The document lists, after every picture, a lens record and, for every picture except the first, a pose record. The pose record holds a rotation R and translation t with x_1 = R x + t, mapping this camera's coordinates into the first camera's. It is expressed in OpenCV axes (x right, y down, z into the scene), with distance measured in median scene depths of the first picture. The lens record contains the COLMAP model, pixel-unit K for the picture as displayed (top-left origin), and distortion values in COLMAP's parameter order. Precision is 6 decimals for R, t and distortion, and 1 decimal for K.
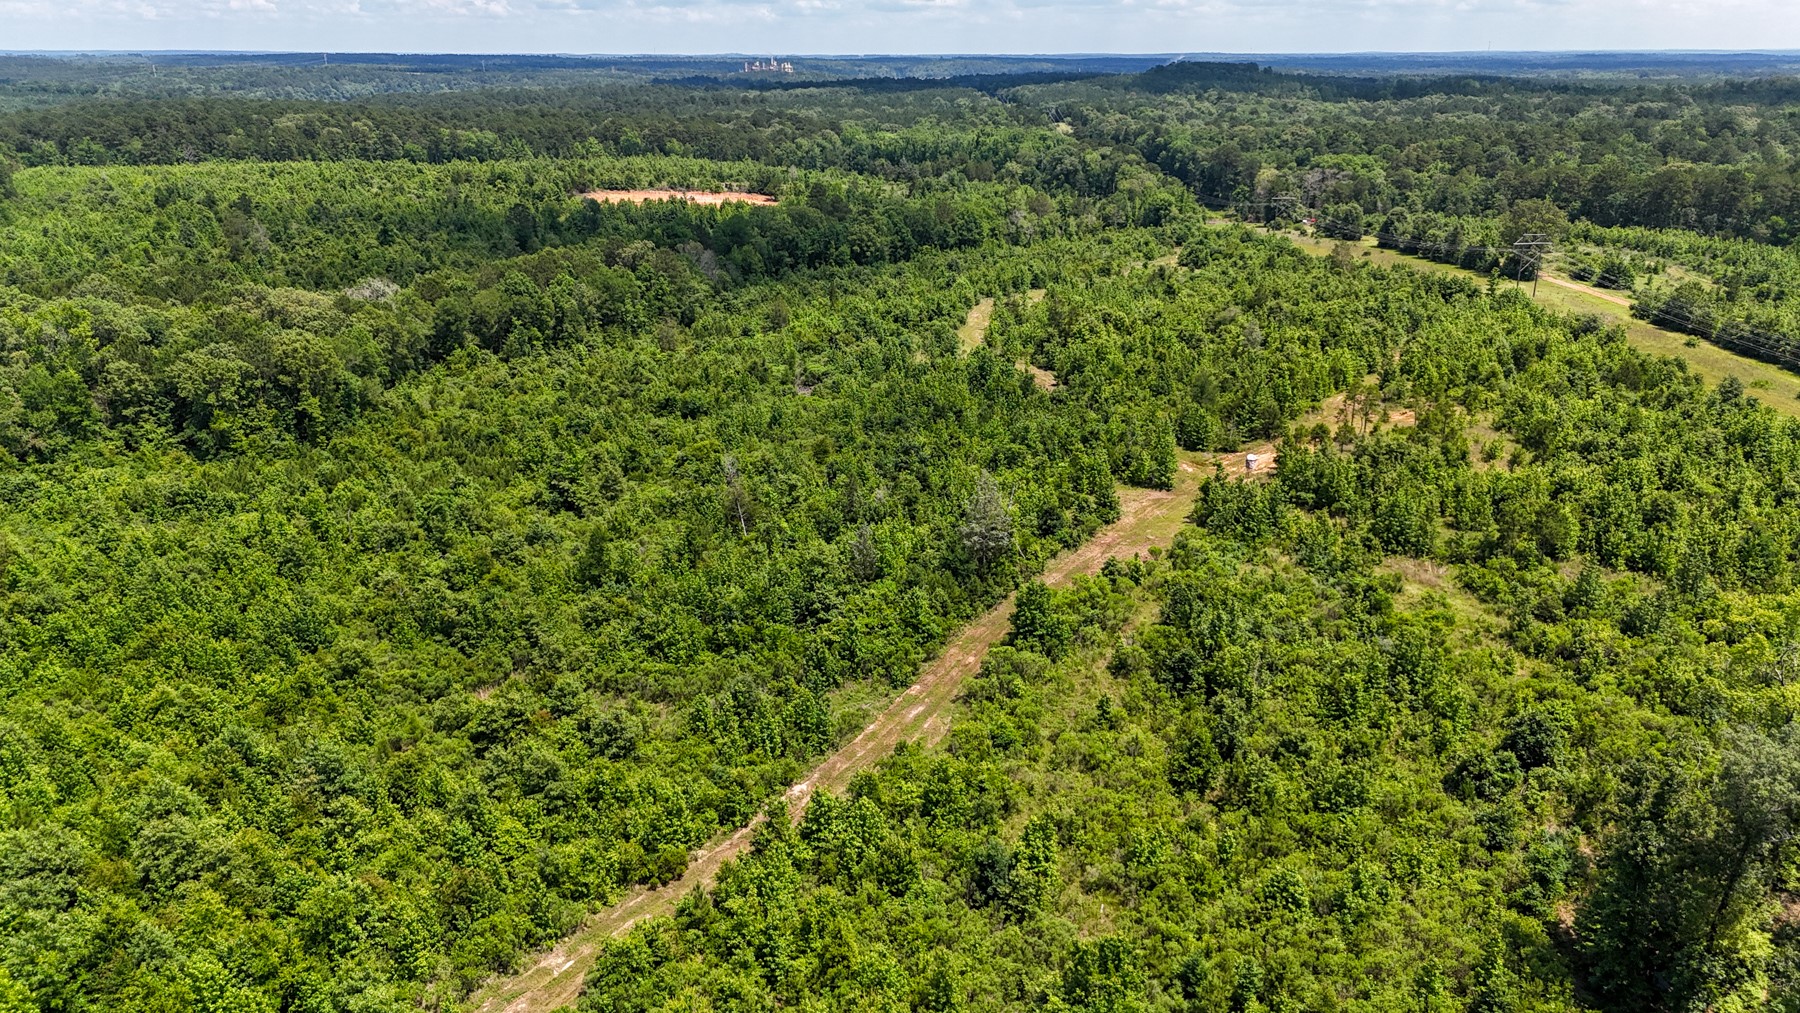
lens RADIAL K [[1369.5, 0, 899.6], [0, 1369.5, 506.6], [0, 0, 1]] dist [0.072427, -0.066712]
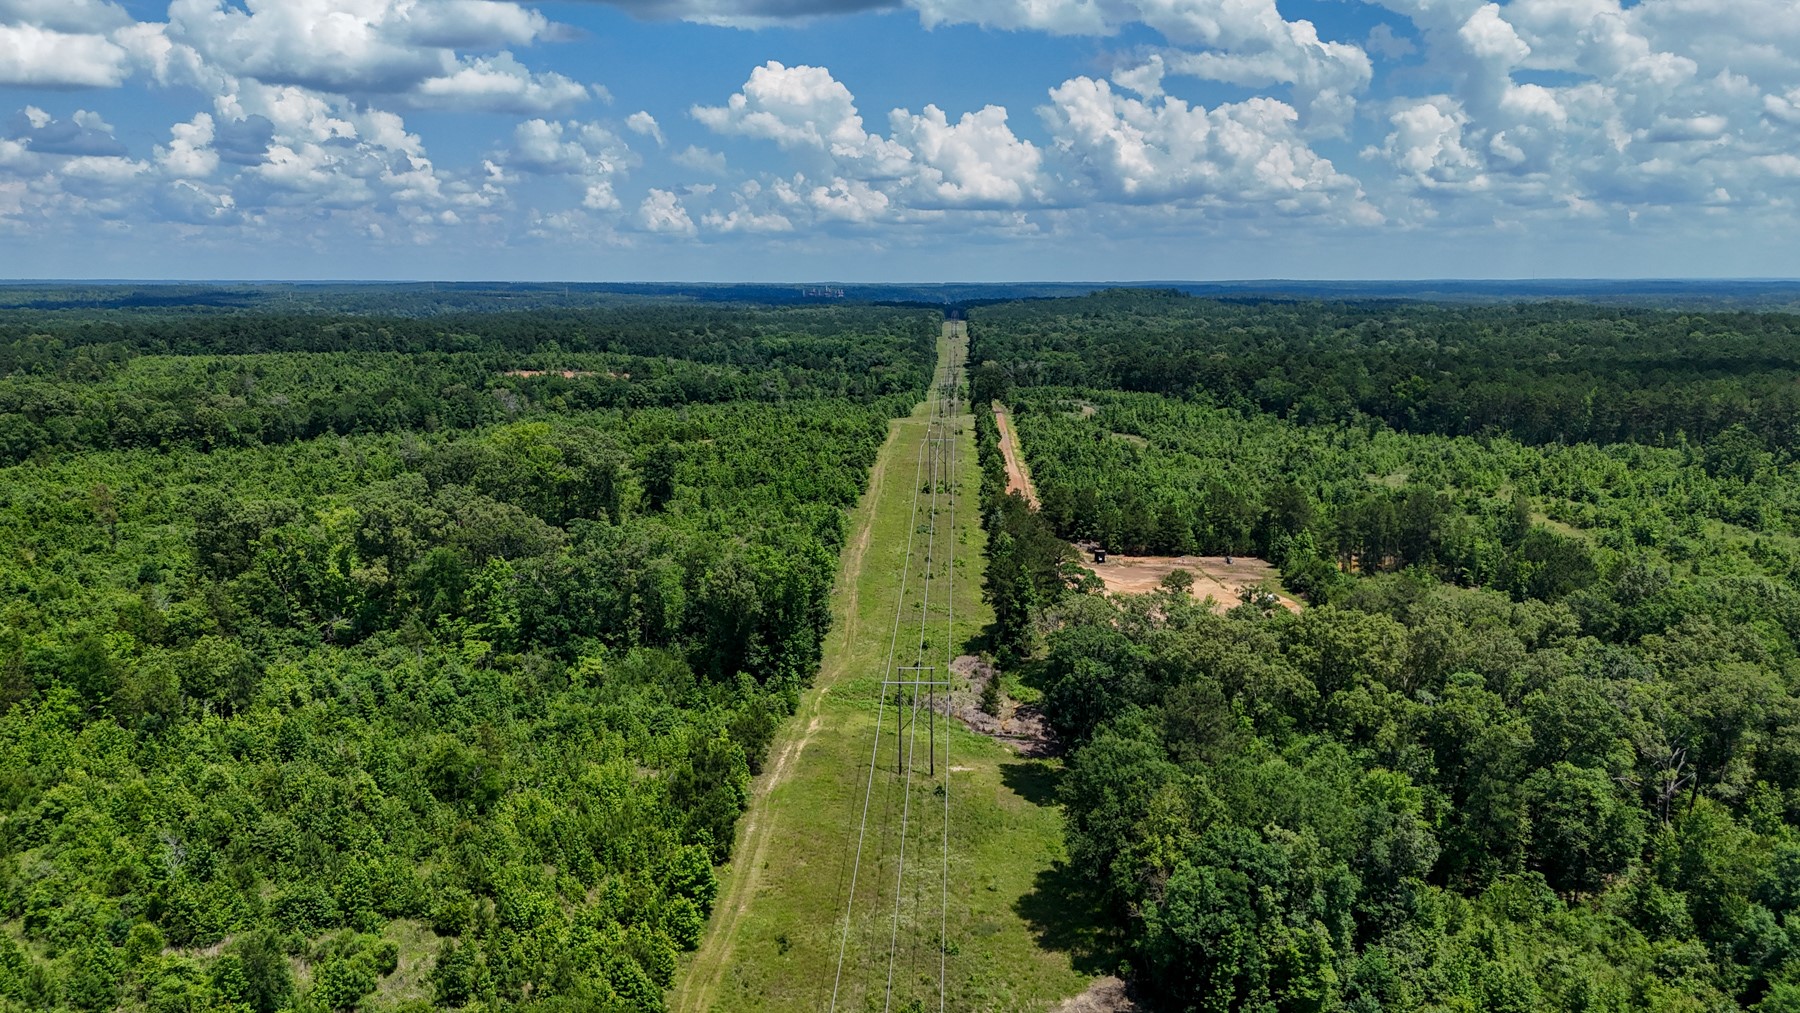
lens RADIAL K [[1369.5, 0, 903.3], [0, 1369.5, 505.9], [0, 0, 1]] dist [0.072427, -0.066712]
pose [[0.996954, 0.012244, -0.077030, 0.302655], [-0.023979, 0.987886, -0.153319, 0.124712], [0.074220, 0.154699, 0.985170, -0.378032]]
